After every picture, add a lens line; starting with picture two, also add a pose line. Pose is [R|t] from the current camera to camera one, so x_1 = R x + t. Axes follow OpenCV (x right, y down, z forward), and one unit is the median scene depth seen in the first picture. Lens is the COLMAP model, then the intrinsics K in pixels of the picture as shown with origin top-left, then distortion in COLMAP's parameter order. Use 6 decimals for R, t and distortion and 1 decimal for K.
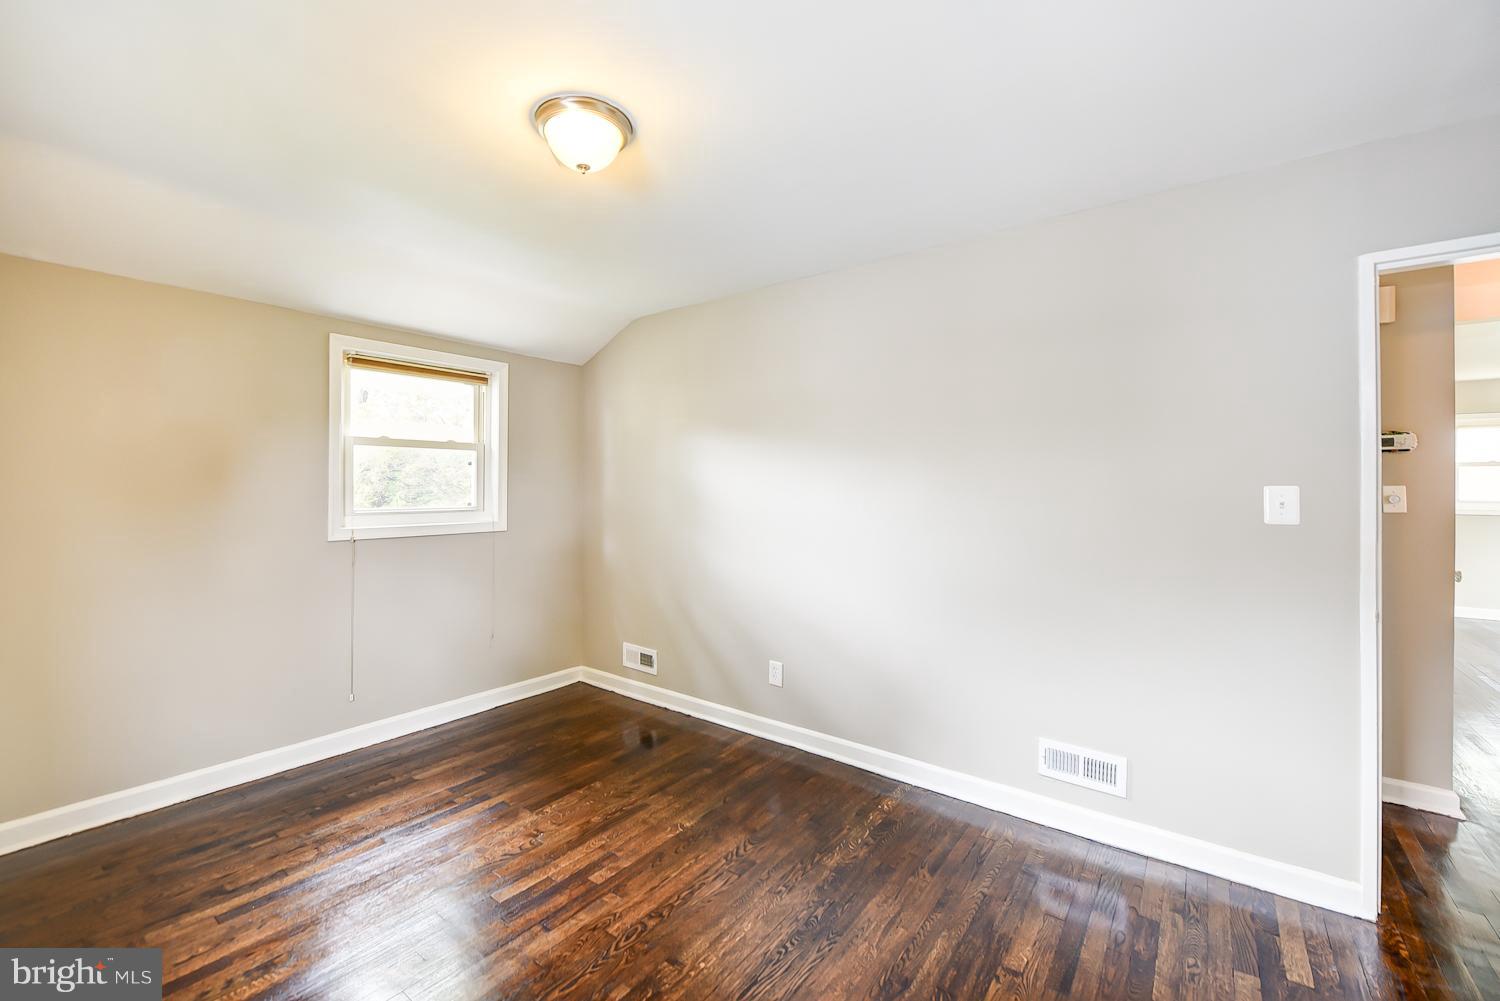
lens RADIAL K [[624.7, 0, 712.6], [0, 624.7, 490.3], [0, 0, 1]] dist [-0.002743, -0.000712]
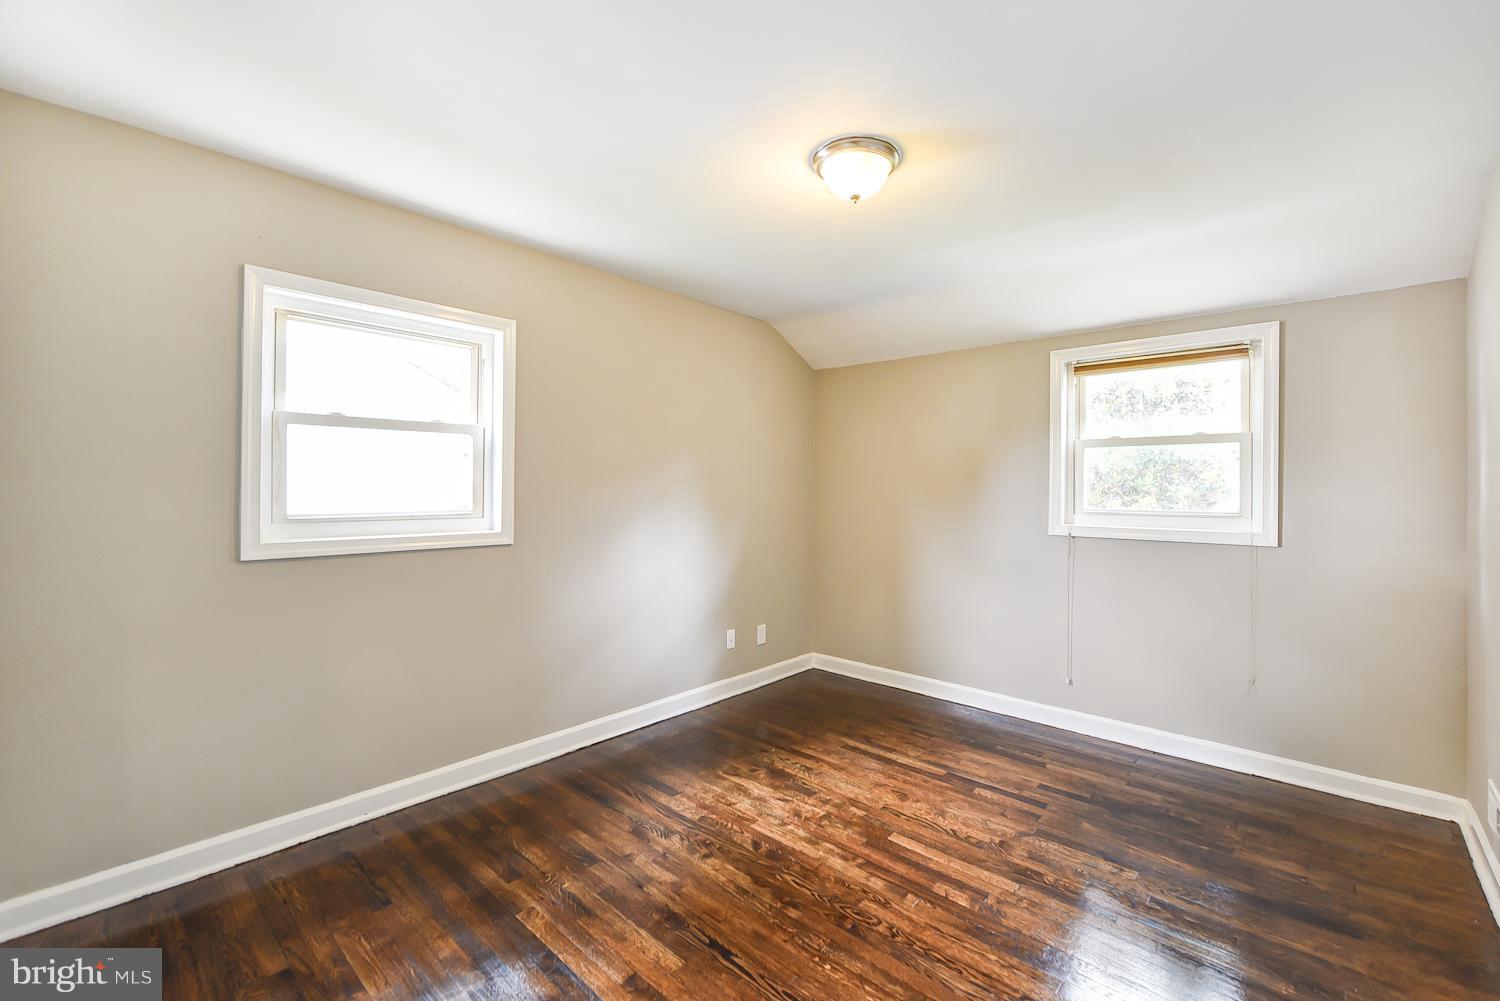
lens RADIAL K [[624.7, 0, 756.9], [0, 624.7, 491.6], [0, 0, 1]] dist [-0.002743, -0.000712]
pose [[-0.049733, 0.003391, -0.998757, 0.549494], [-0.011329, 0.999928, 0.003959, 0.004514], [0.998698, 0.011512, -0.049691, 0.525563]]
